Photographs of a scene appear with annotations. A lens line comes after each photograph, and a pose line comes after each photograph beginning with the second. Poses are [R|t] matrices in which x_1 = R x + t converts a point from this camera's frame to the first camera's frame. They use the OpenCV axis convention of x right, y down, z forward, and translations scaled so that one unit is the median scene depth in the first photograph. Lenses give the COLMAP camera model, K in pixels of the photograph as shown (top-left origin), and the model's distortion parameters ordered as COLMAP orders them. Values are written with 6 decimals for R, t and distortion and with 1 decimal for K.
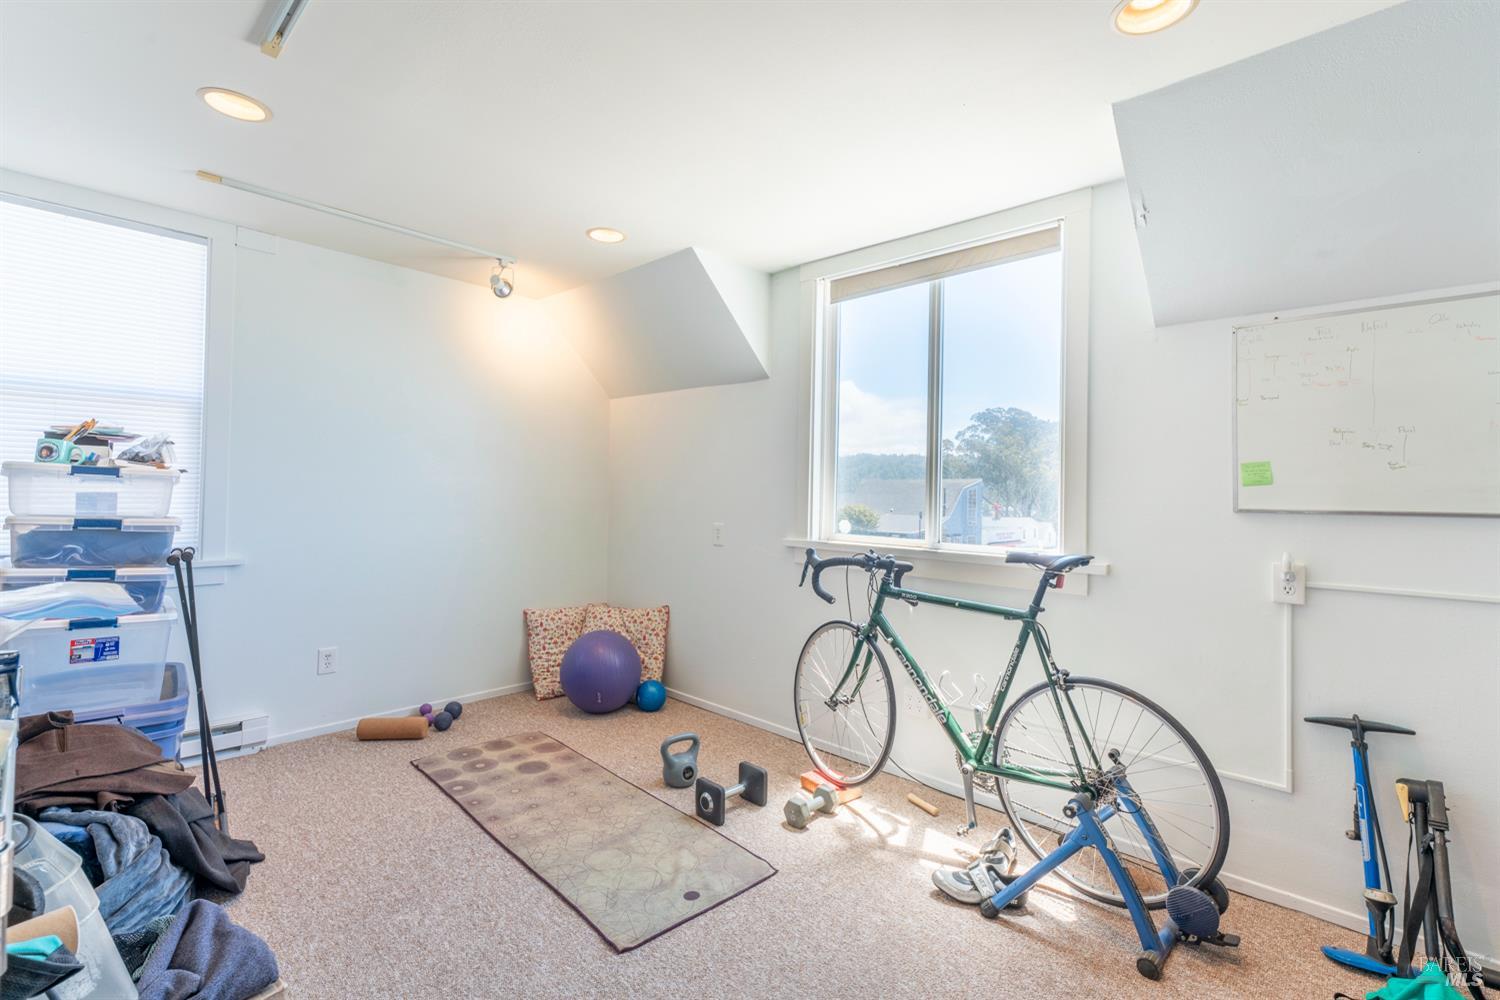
lens RADIAL K [[689.3, 0, 743.4], [0, 689.3, 484.2], [0, 0, 1]] dist [0.000957, 0.000323]
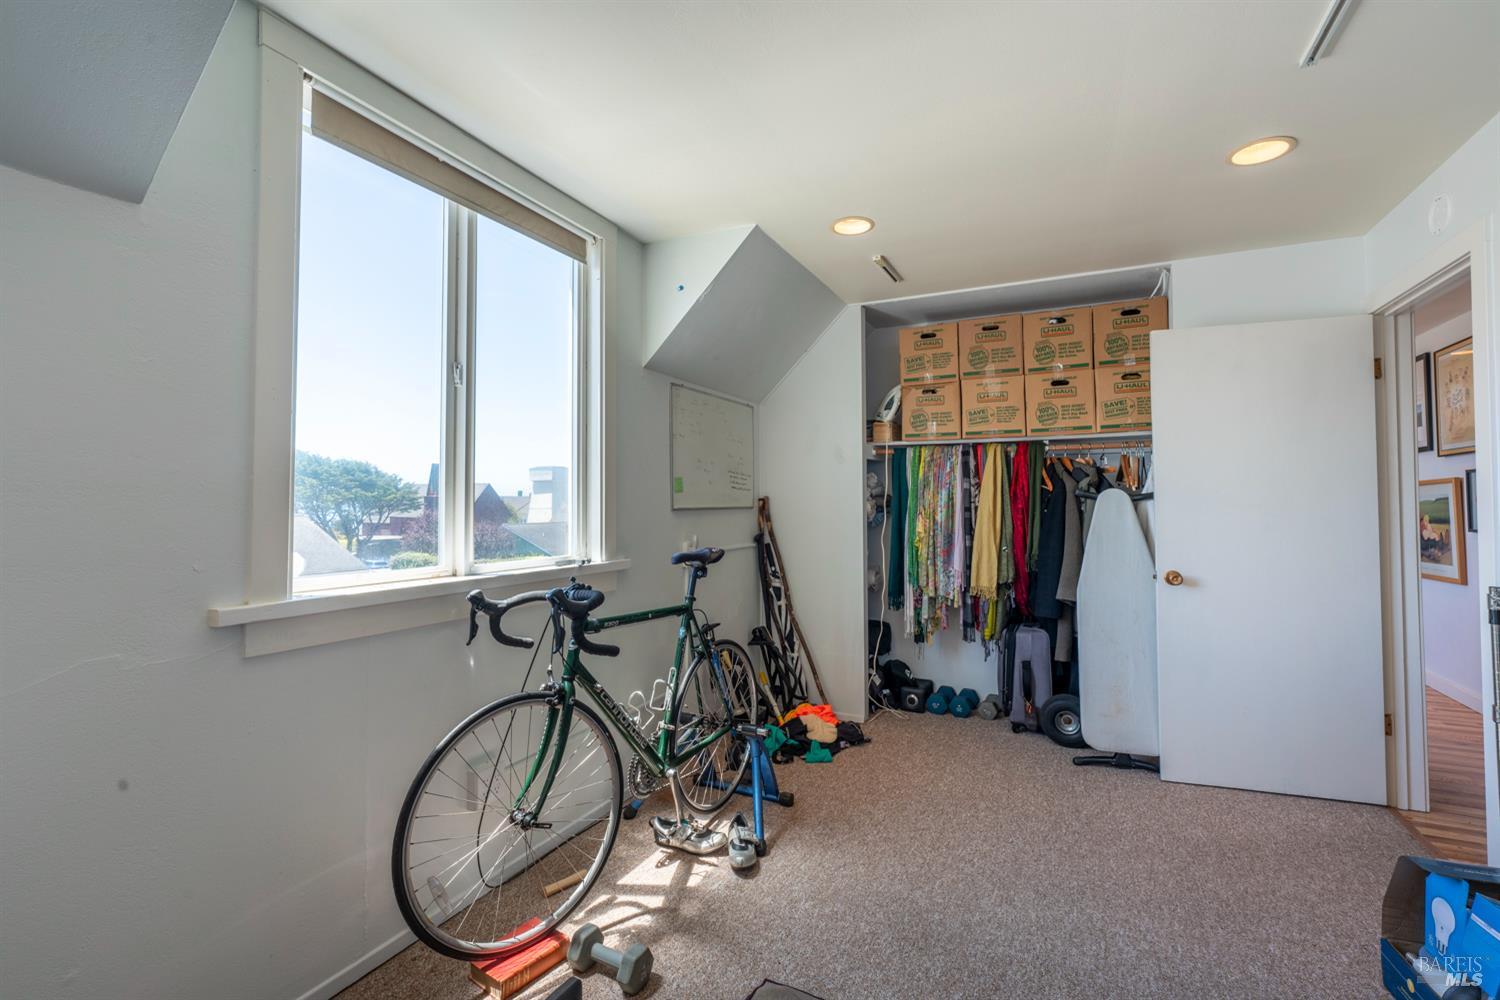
lens RADIAL K [[689.3, 0, 743.4], [0, 689.3, 484.2], [0, 0, 1]] dist [0.000957, 0.000323]
pose [[-0.321818, 0.009150, 0.946757, -0.665297], [-0.018194, 0.999709, -0.015846, 0.004195], [-0.946627, -0.022325, -0.321558, 1.231089]]
